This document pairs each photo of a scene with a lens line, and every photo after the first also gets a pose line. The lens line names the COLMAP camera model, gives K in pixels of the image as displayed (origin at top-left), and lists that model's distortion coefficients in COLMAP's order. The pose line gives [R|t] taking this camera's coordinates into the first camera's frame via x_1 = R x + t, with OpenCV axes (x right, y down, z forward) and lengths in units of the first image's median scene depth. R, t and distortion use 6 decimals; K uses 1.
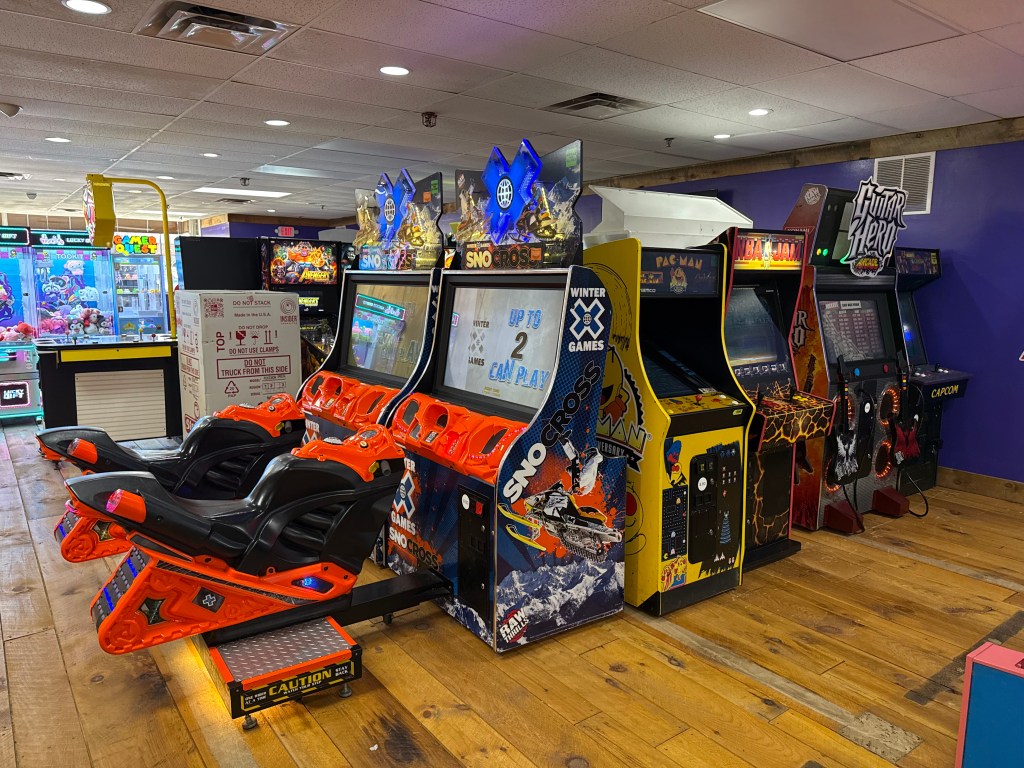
lens RADIAL K [[721.8, 0, 498.2], [0, 721.8, 385.3], [0, 0, 1]] dist [0.165042, -0.292773]
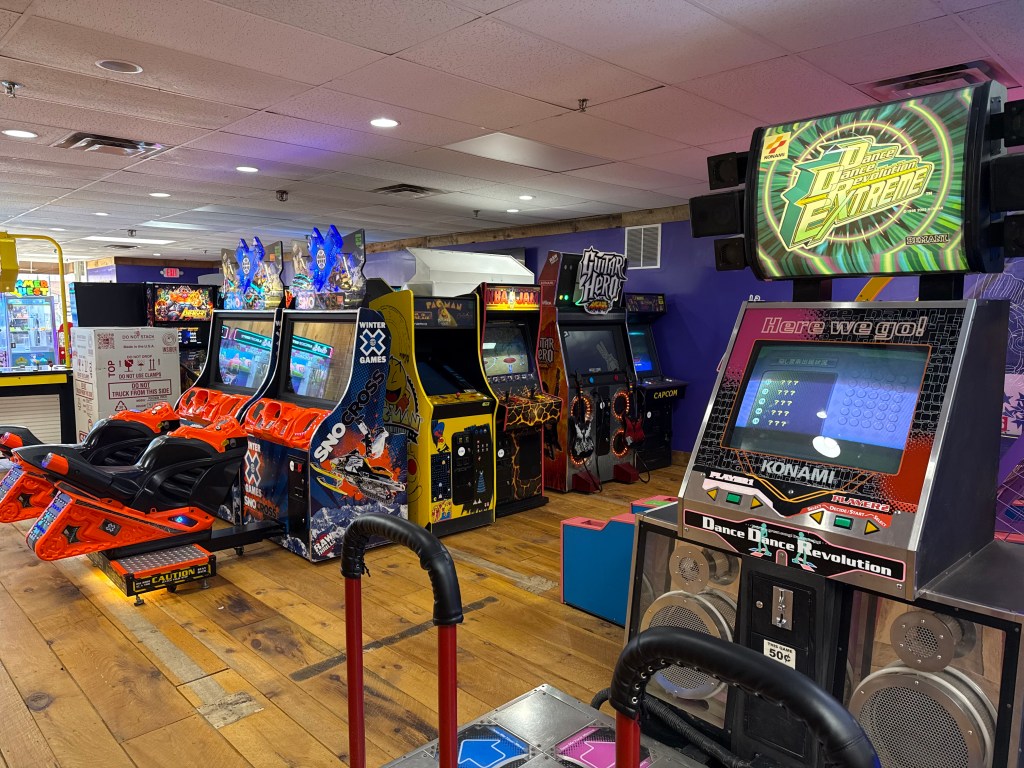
lens RADIAL K [[732.1, 0, 512.3], [0, 732.1, 379.8], [0, 0, 1]] dist [0.118946, -0.187067]
pose [[0.989542, -0.019456, 0.142927, 0.164790], [0.027385, 0.998180, -0.053724, 0.069286], [-0.141622, 0.057076, 0.988274, -0.499670]]
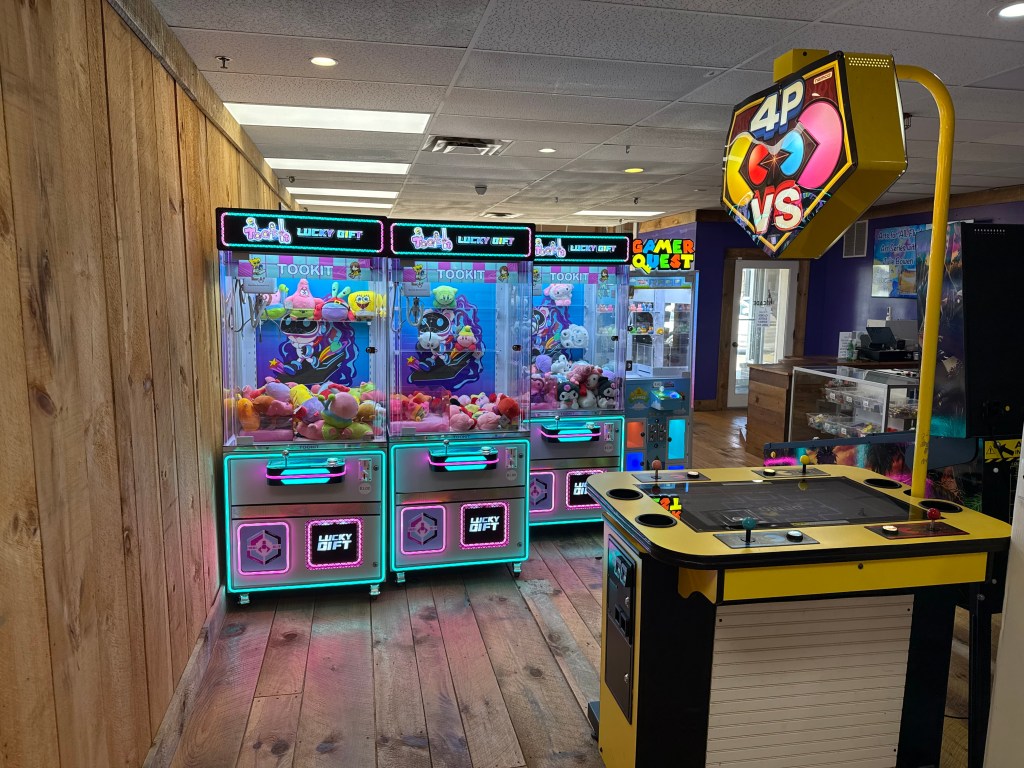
lens RADIAL K [[721.8, 0, 498.2], [0, 721.8, 385.3], [0, 0, 1]] dist [0.165042, -0.292773]
pose [[0.907900, 0.060890, -0.414741, -0.877953], [-0.064918, 0.997881, 0.004394, -0.199212], [0.414130, 0.022935, 0.909929, 1.034018]]
